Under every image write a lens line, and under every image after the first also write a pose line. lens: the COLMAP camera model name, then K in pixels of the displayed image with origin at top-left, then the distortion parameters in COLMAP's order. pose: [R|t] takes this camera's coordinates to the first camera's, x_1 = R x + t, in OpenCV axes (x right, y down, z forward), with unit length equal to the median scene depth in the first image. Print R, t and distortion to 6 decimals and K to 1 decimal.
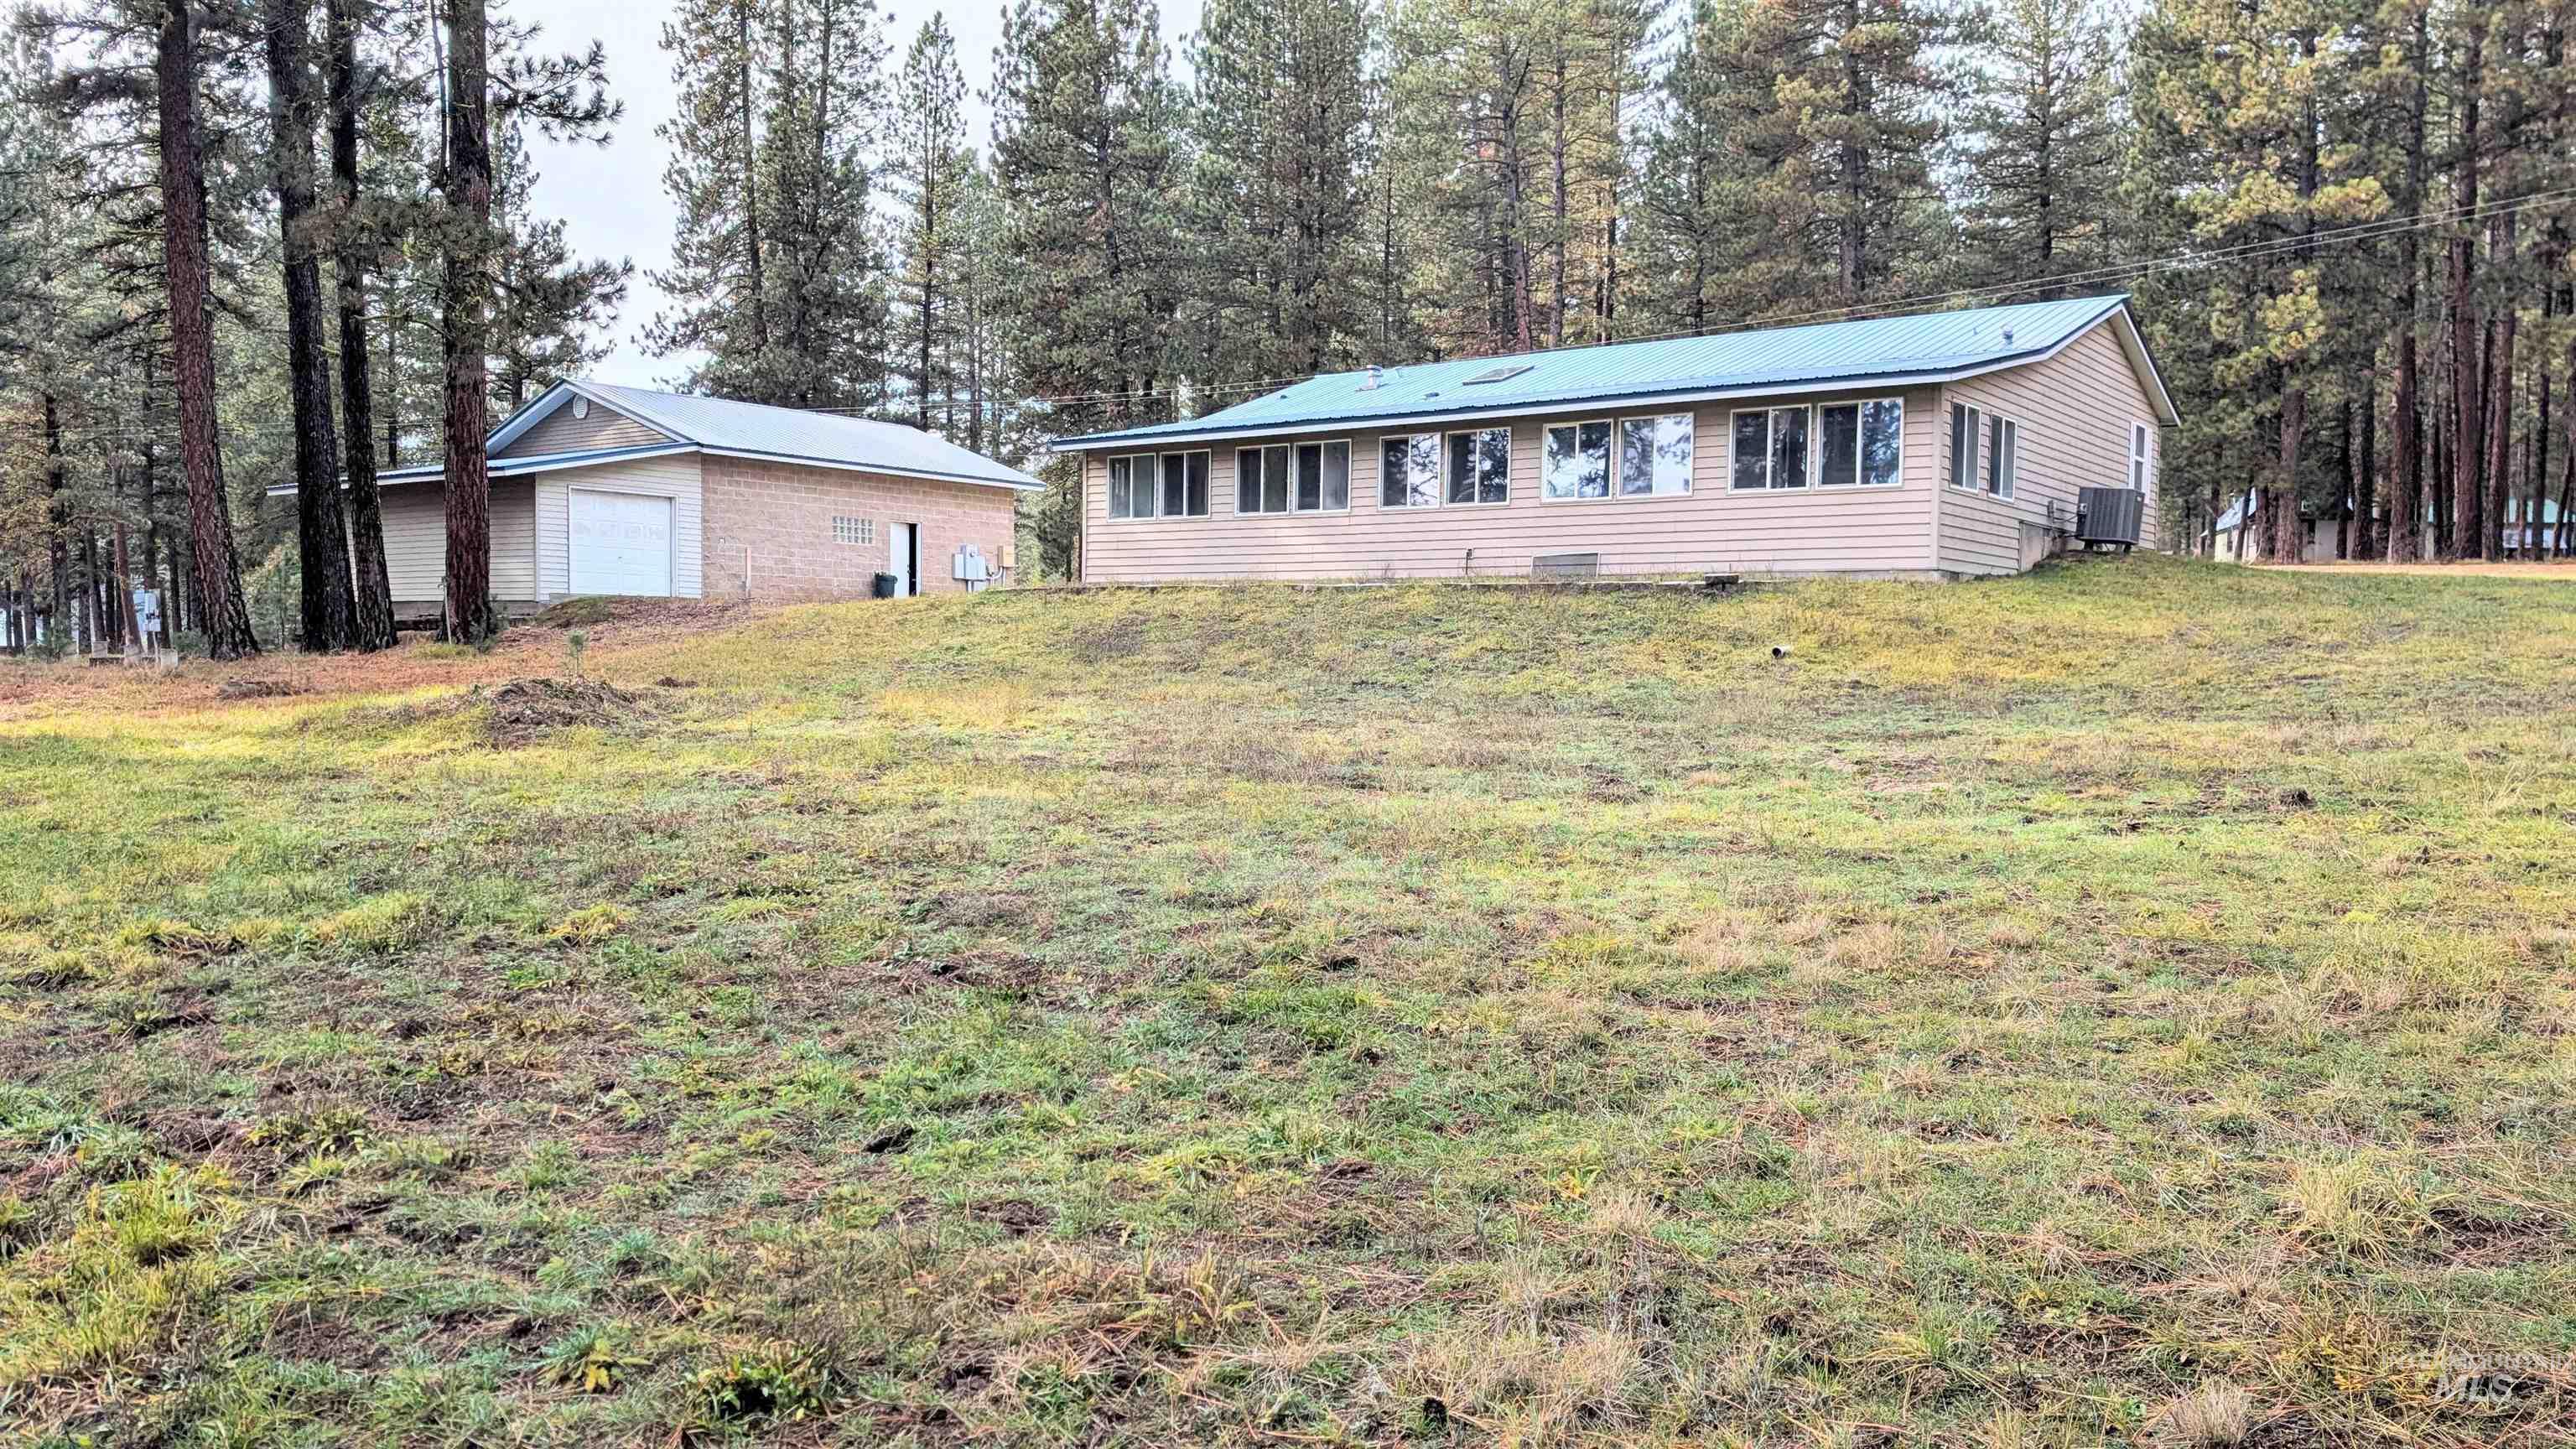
lens RADIAL K [[1891.3, 0, 1288.3], [0, 1891.3, 728.3], [0, 0, 1]] dist [0.003157, 0.000208]
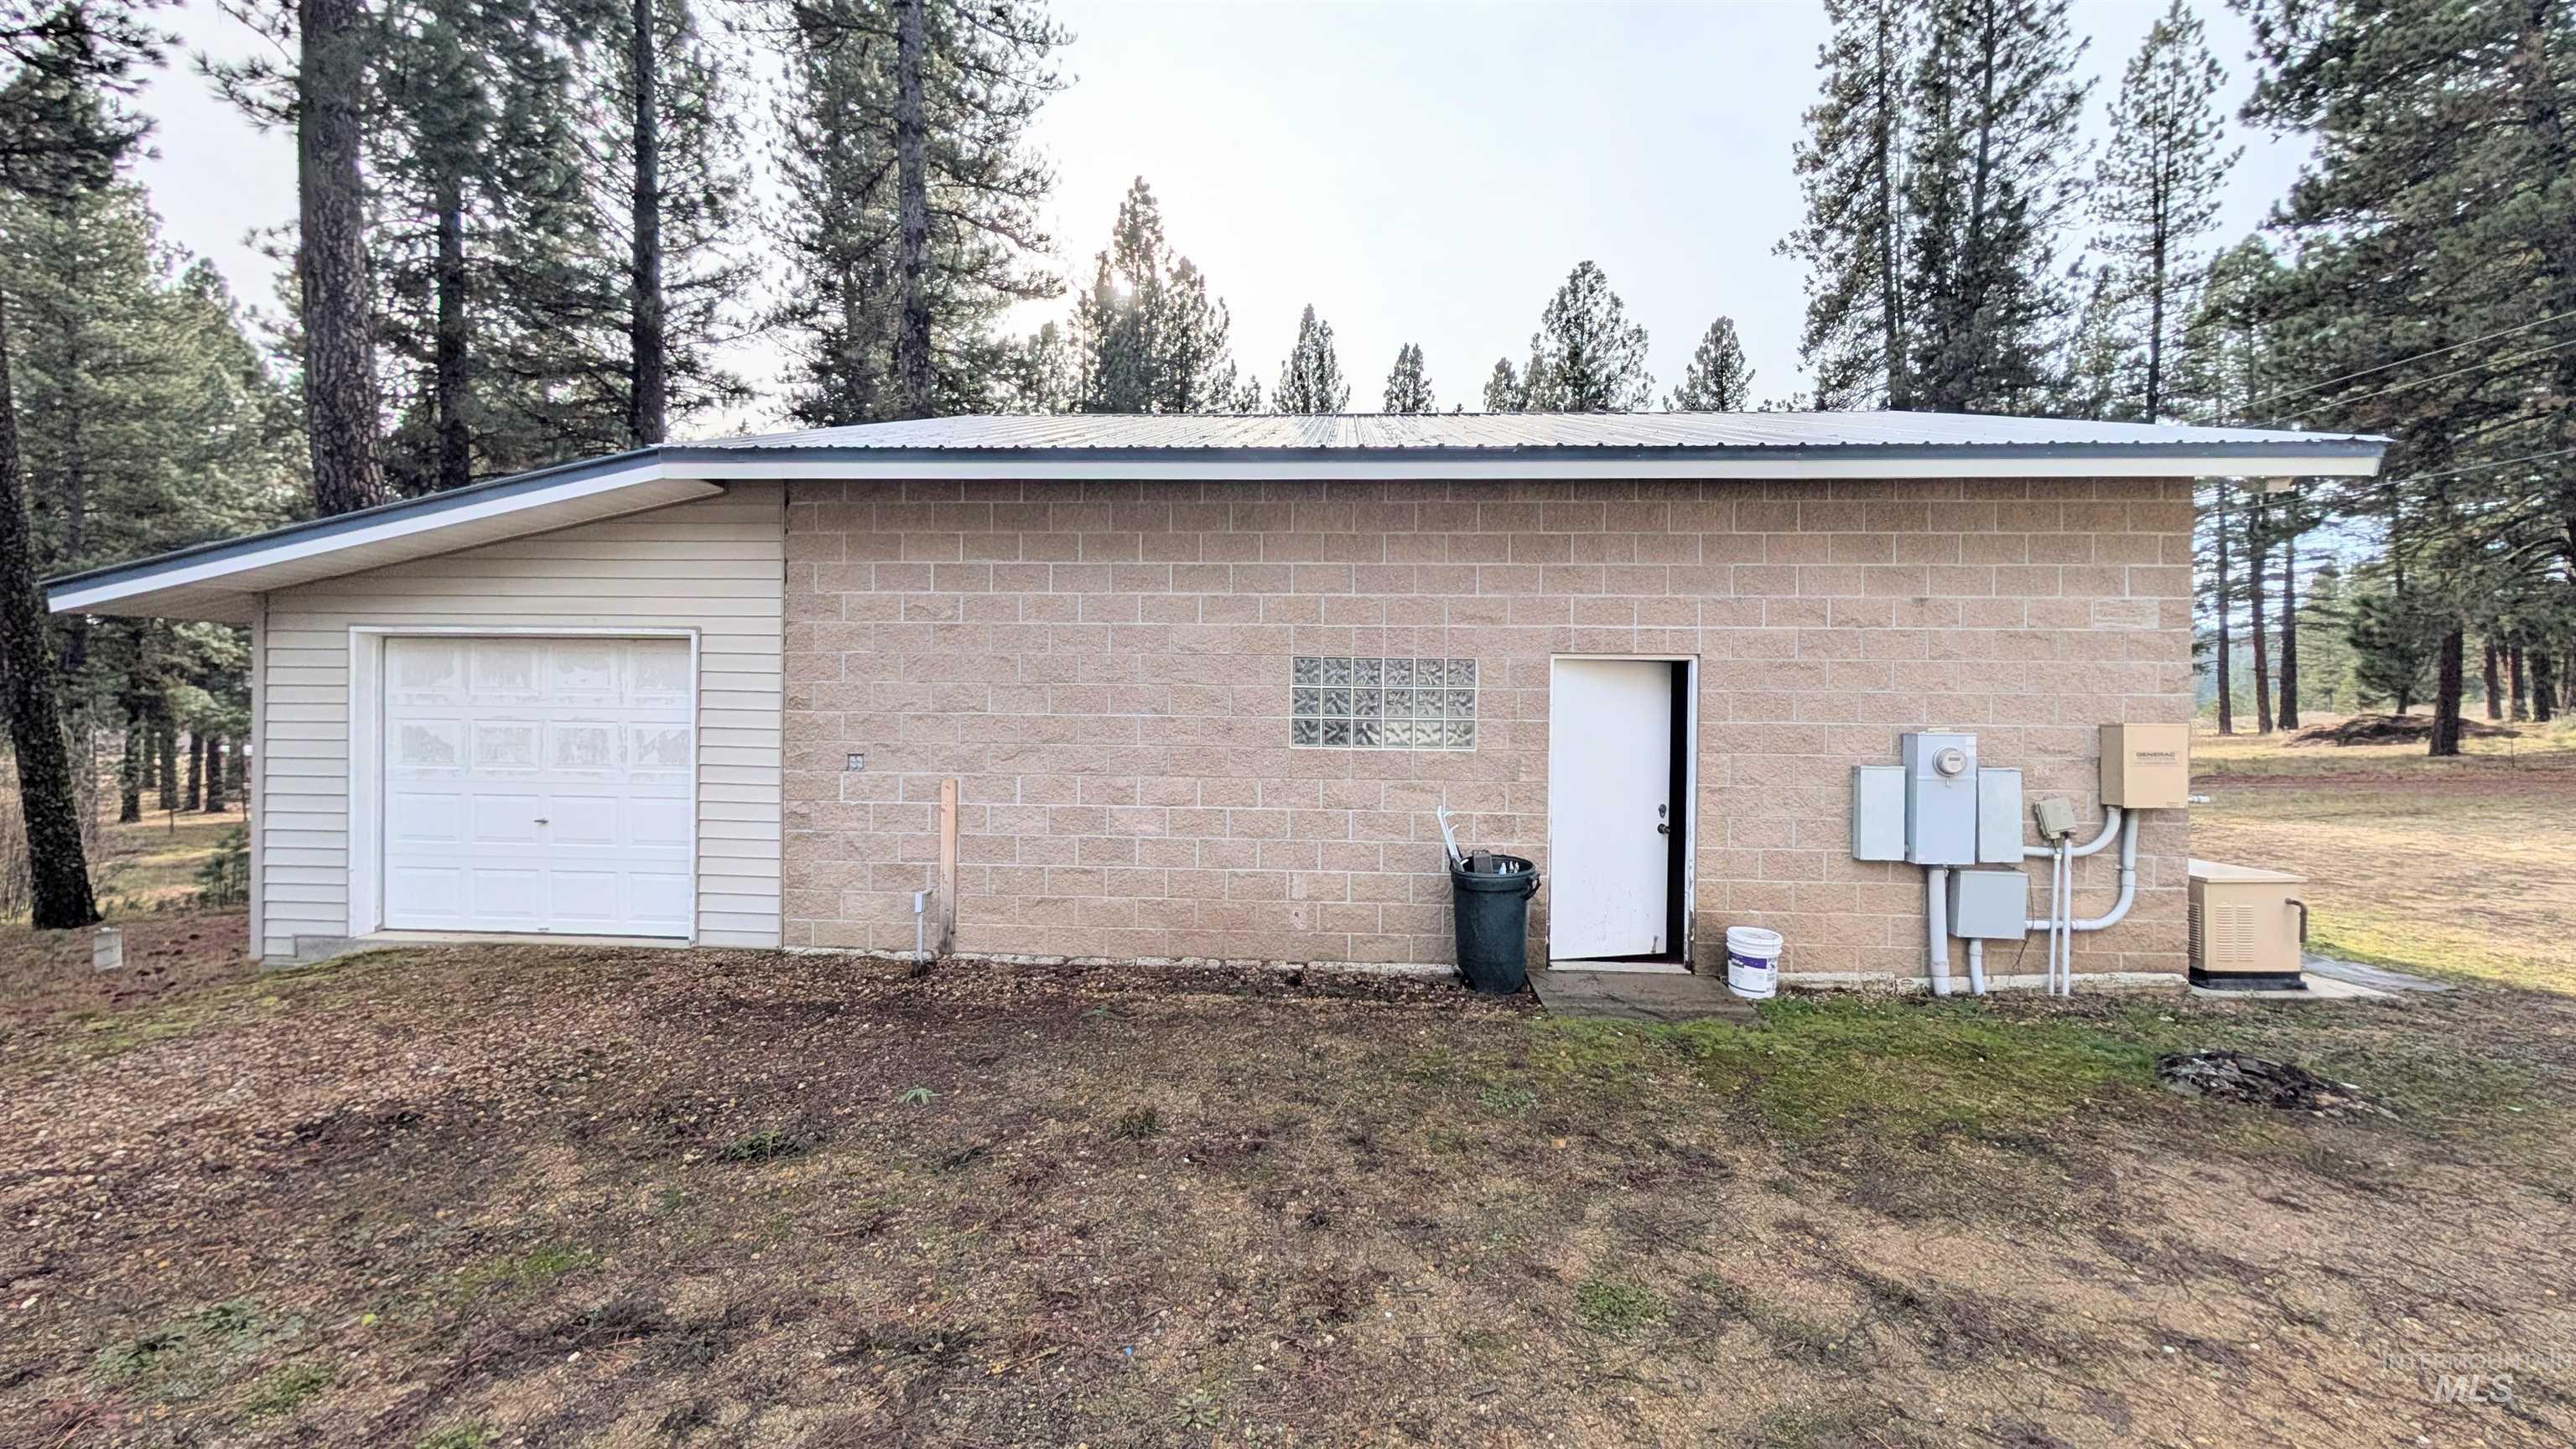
lens RADIAL K [[972.2, 0, 1291.0], [0, 972.2, 714.7], [0, 0, 1]] dist [0.000807, 0.000144]
pose [[0.568845, -0.005327, -0.822428, -0.108852], [-0.031254, 0.999117, -0.028089, -0.092083], [0.821851, 0.041683, 0.568176, 0.848715]]
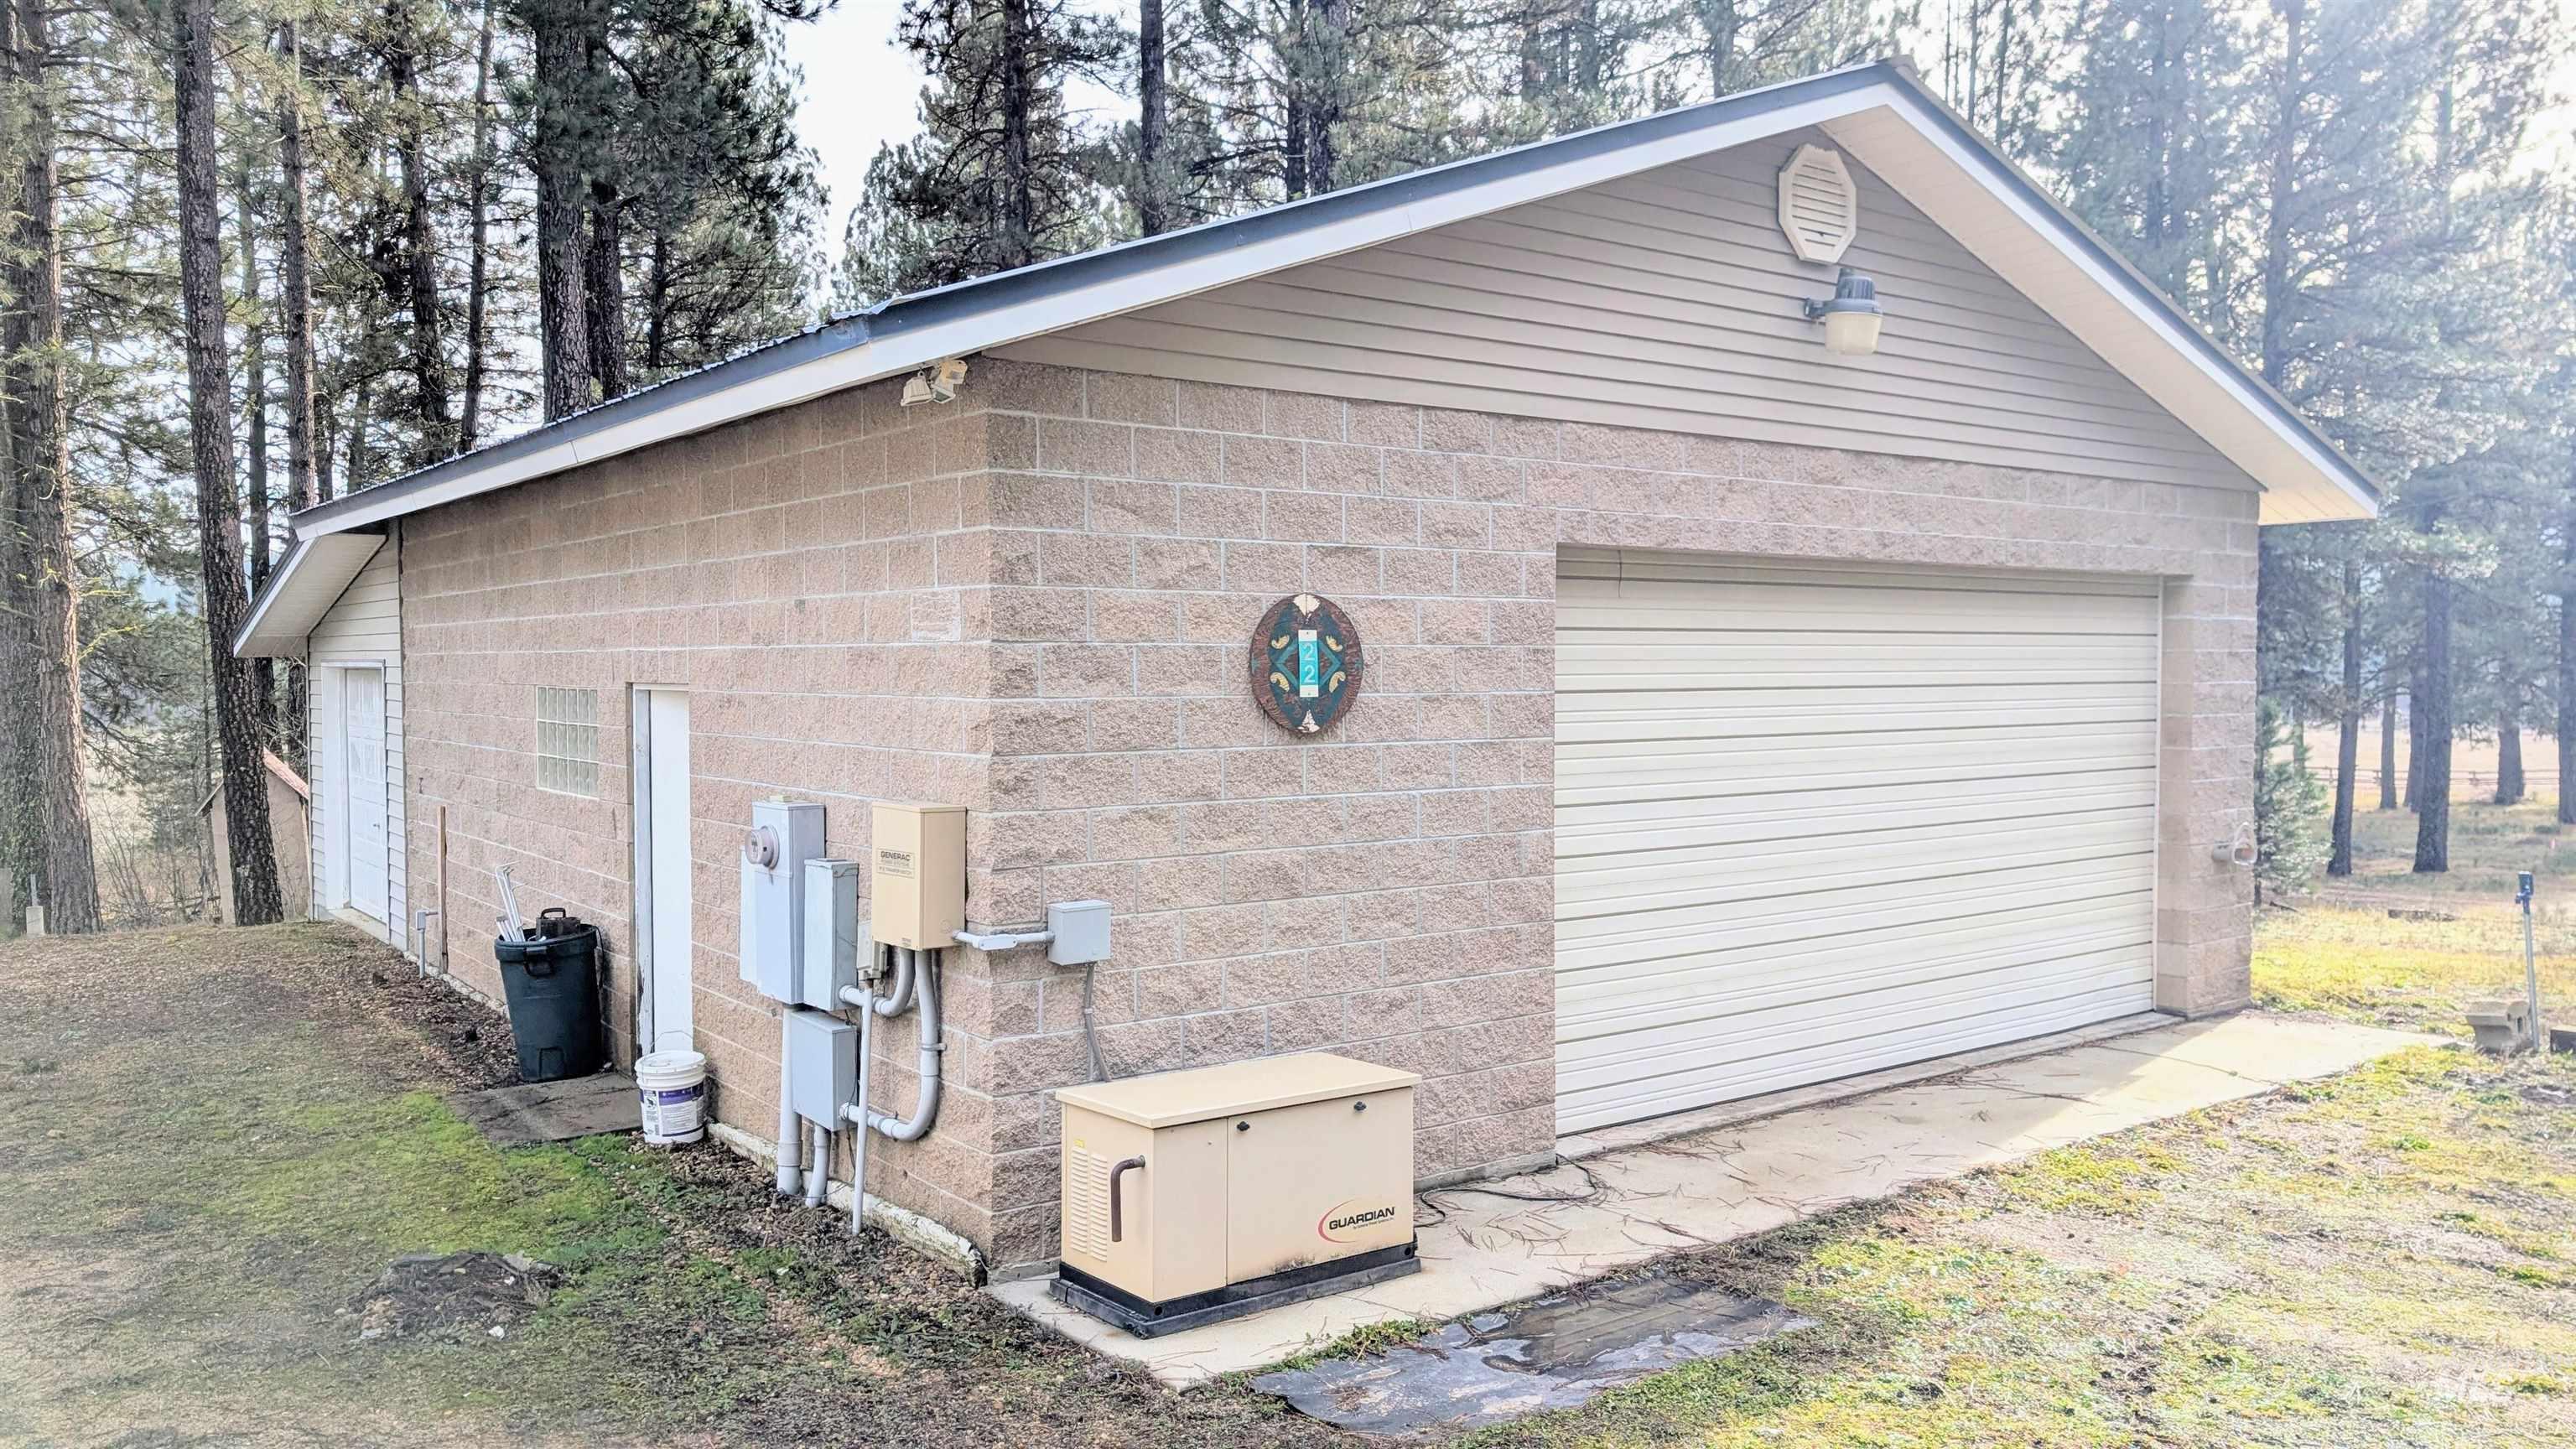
lens RADIAL K [[1891.3, 0, 1288.4], [0, 1891.3, 729.8], [0, 0, 1]] dist [0.003157, 0.000208]
pose [[-0.260357, 0.020800, -0.965288, -0.014380], [-0.035316, 0.998894, 0.031049, -0.109502], [0.964866, 0.042174, -0.259334, 1.081910]]
